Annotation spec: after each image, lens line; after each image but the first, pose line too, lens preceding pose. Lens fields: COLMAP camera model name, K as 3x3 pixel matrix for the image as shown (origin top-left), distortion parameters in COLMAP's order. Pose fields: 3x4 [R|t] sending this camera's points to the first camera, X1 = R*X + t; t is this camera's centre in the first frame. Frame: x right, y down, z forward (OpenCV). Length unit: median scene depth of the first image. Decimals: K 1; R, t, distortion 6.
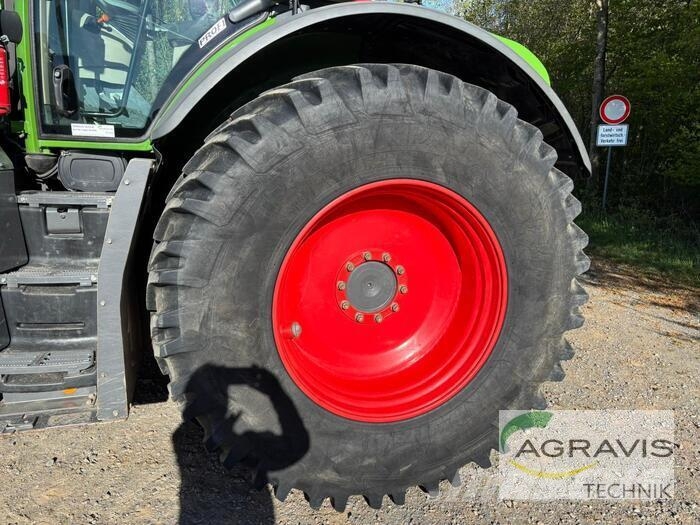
lens RADIAL K [[529.9, 0, 350.0], [0, 529.9, 262.5], [0, 0, 1]] dist [0.051221, -0.095348]
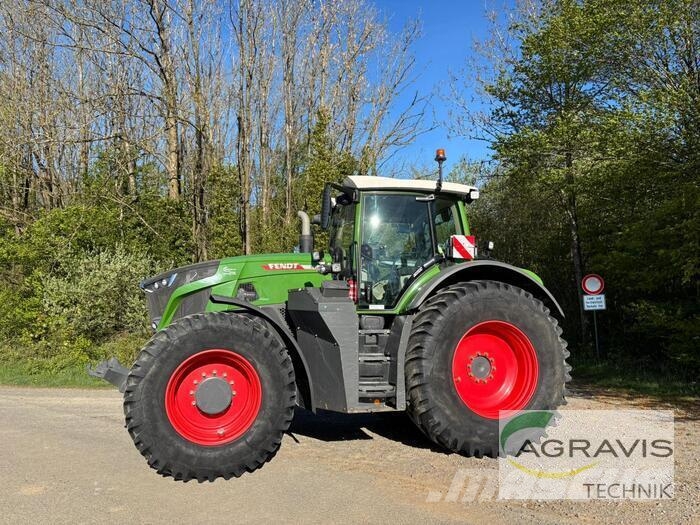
lens RADIAL K [[529.9, 0, 350.0], [0, 529.9, 262.5], [0, 0, 1]] dist [0.051221, -0.095348]
pose [[0.999440, -0.032587, -0.007611, -0.587577], [0.028484, 0.947782, -0.317644, 0.392399], [0.017564, 0.317250, 0.948179, -1.638234]]
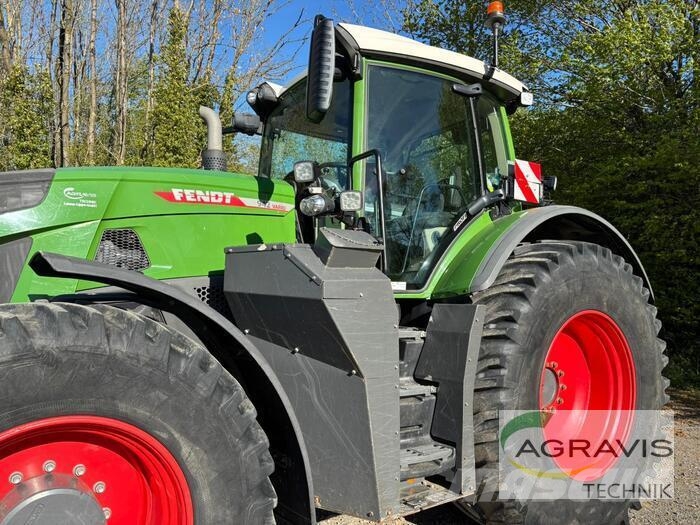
lens RADIAL K [[529.9, 0, 350.0], [0, 529.9, 262.5], [0, 0, 1]] dist [0.051221, -0.095348]
pose [[0.951090, -0.012718, 0.308652, -1.018997], [0.089342, 0.967778, -0.235424, 0.014435], [-0.295712, 0.251485, 0.921580, -0.276551]]
